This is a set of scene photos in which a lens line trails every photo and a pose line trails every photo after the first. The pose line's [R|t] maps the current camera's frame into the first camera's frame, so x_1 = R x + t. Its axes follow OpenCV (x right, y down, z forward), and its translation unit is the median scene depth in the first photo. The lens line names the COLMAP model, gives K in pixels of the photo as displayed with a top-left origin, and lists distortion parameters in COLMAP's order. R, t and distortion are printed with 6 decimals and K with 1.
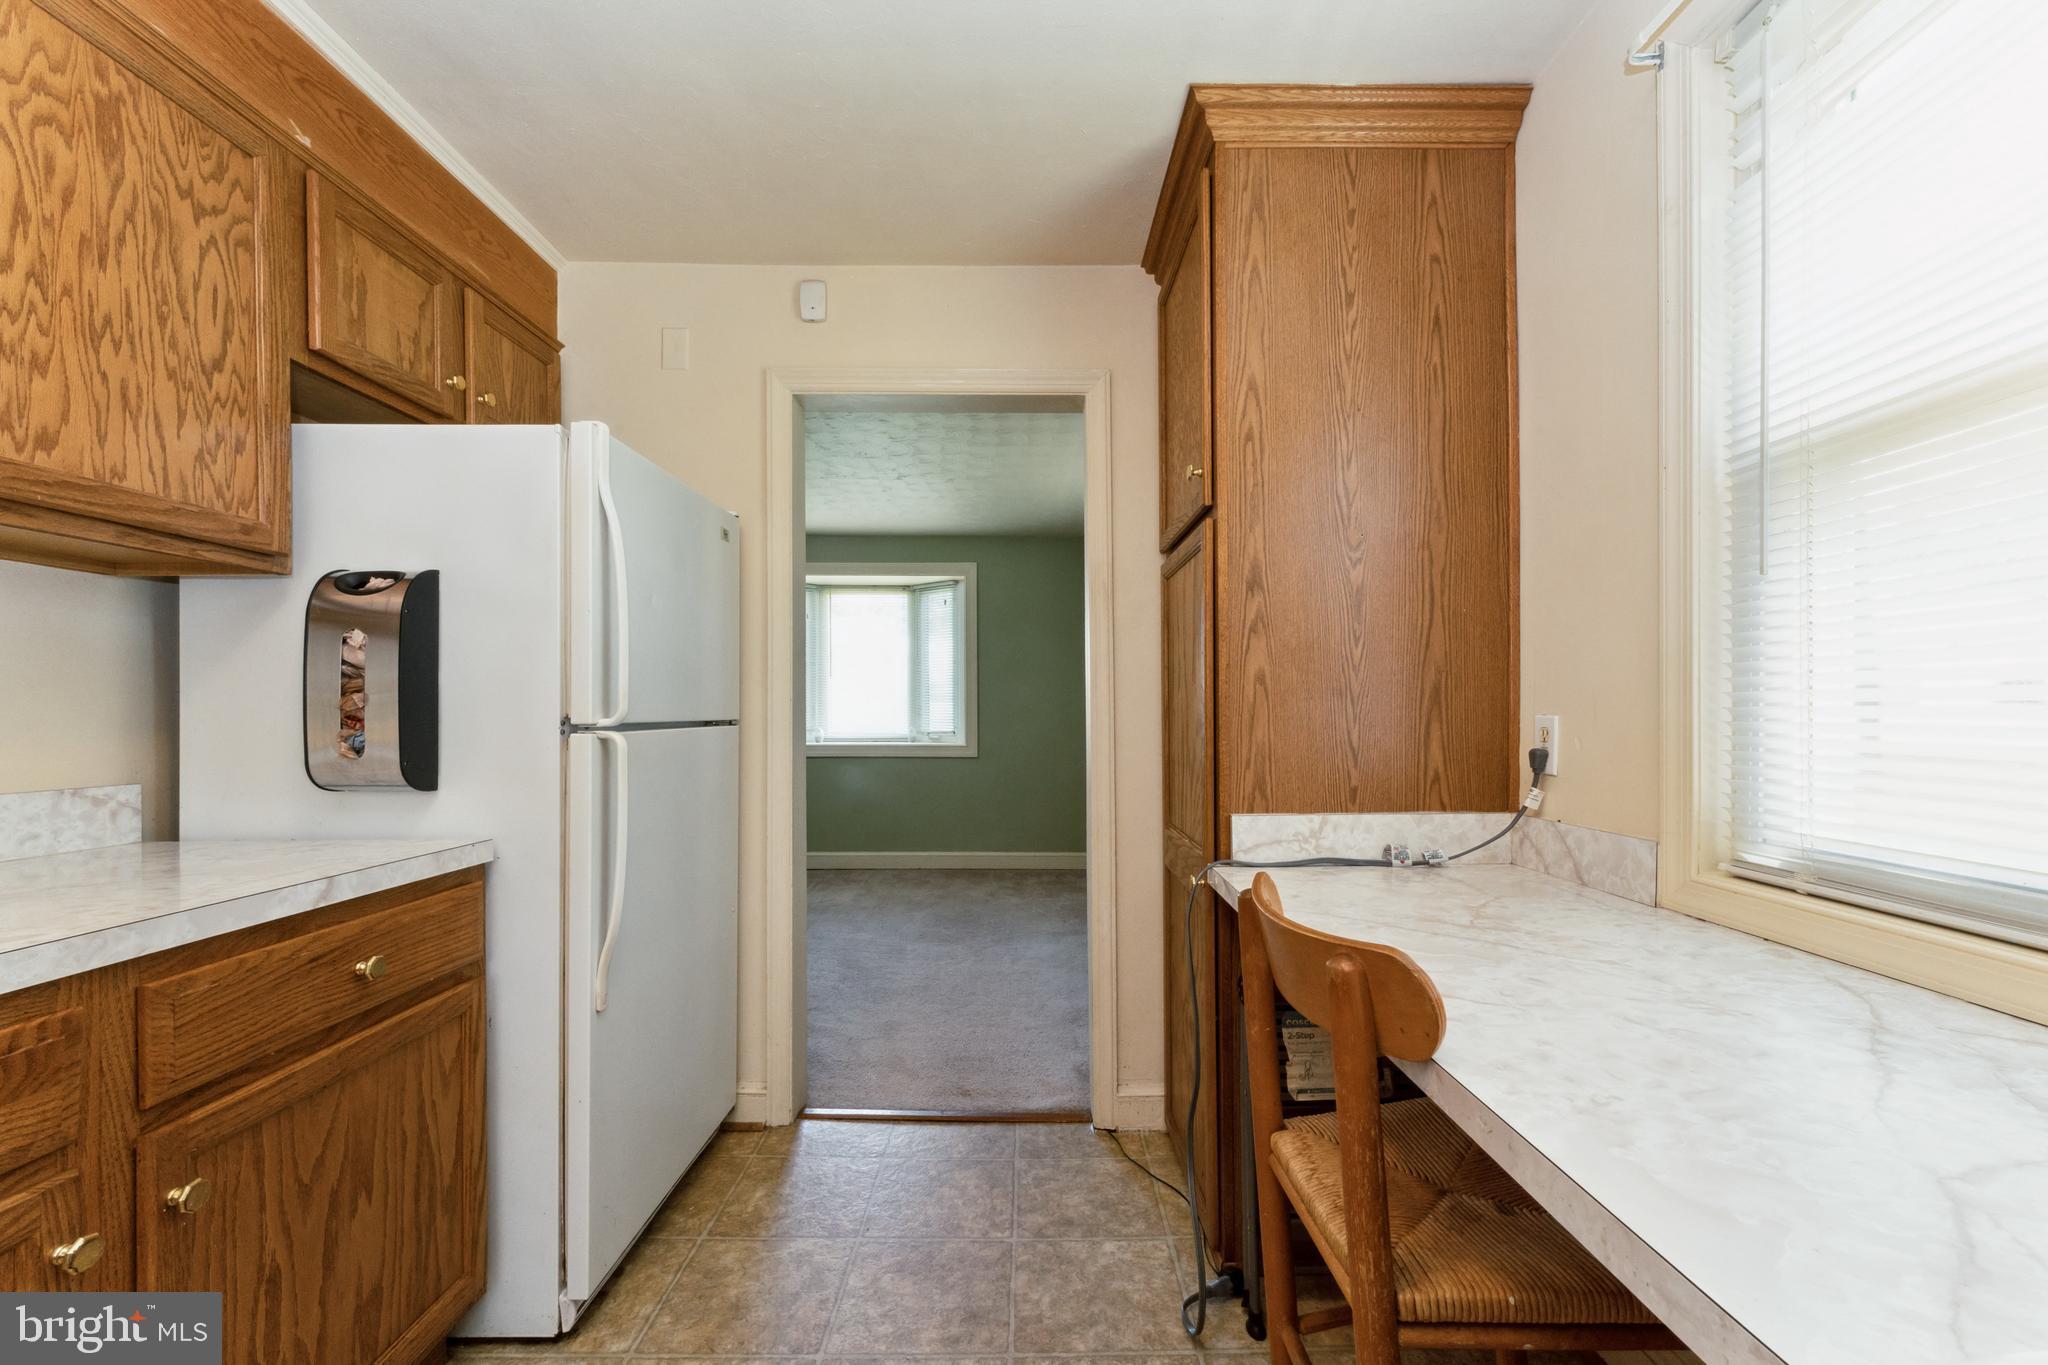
lens RADIAL K [[842.9, 0, 1032.5], [0, 842.9, 715.1], [0, 0, 1]] dist [-0.001176, -0.000069]
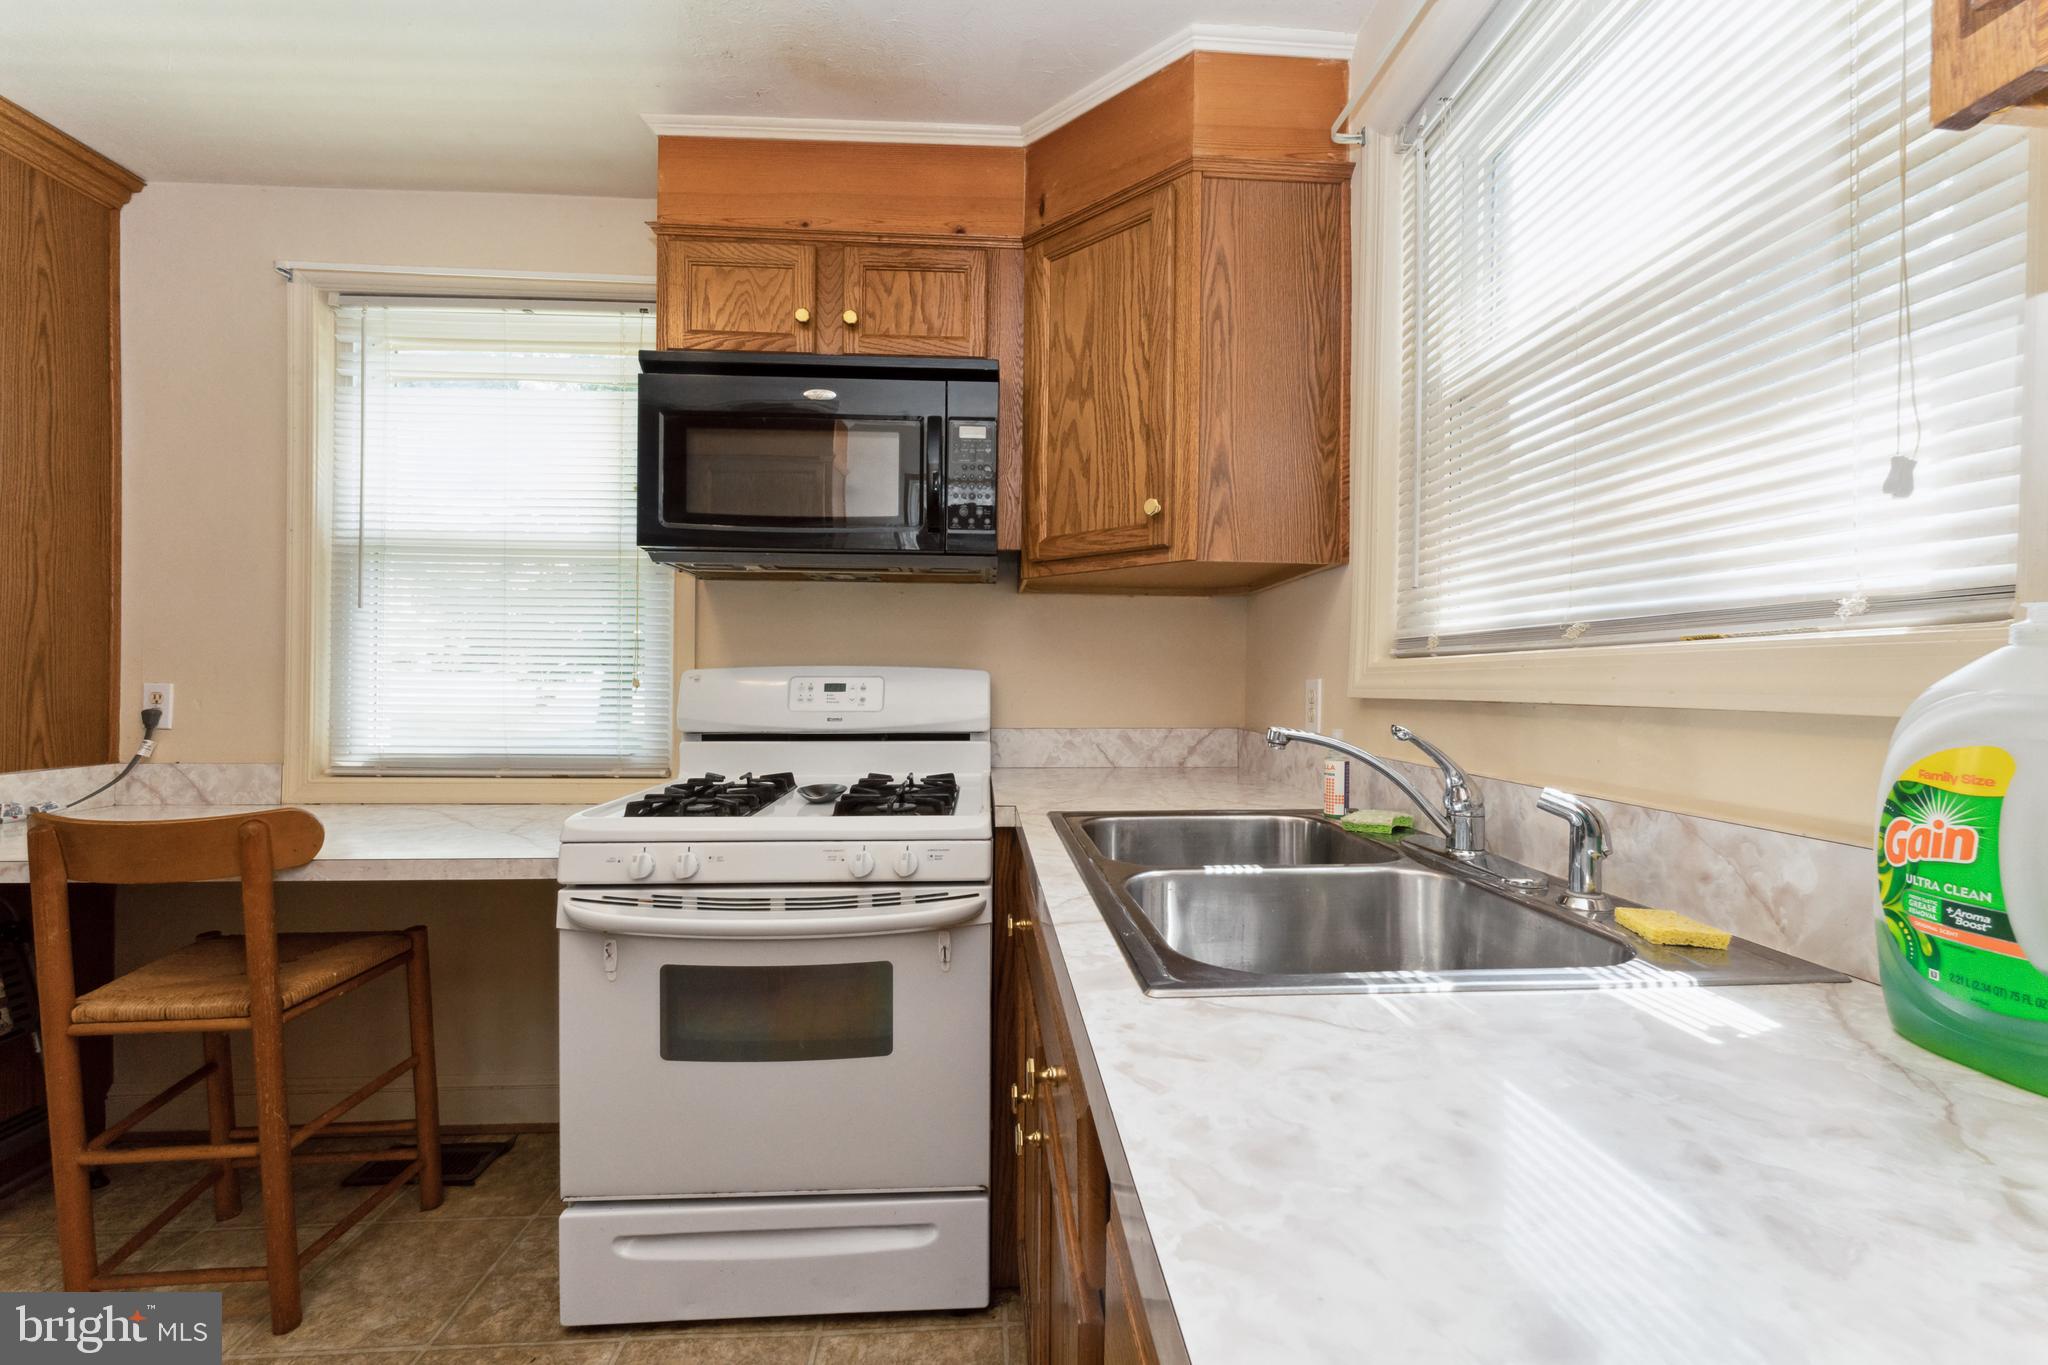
lens RADIAL K [[812.4, 0, 1030.6], [0, 812.4, 682.9], [0, 0, 1]] dist [-0.001191, -0.000123]
pose [[-0.048775, 0.000788, 0.998809, -0.663979], [-0.004345, 0.999990, -0.001001, -0.003903], [-0.998800, -0.004388, -0.048771, -0.257913]]
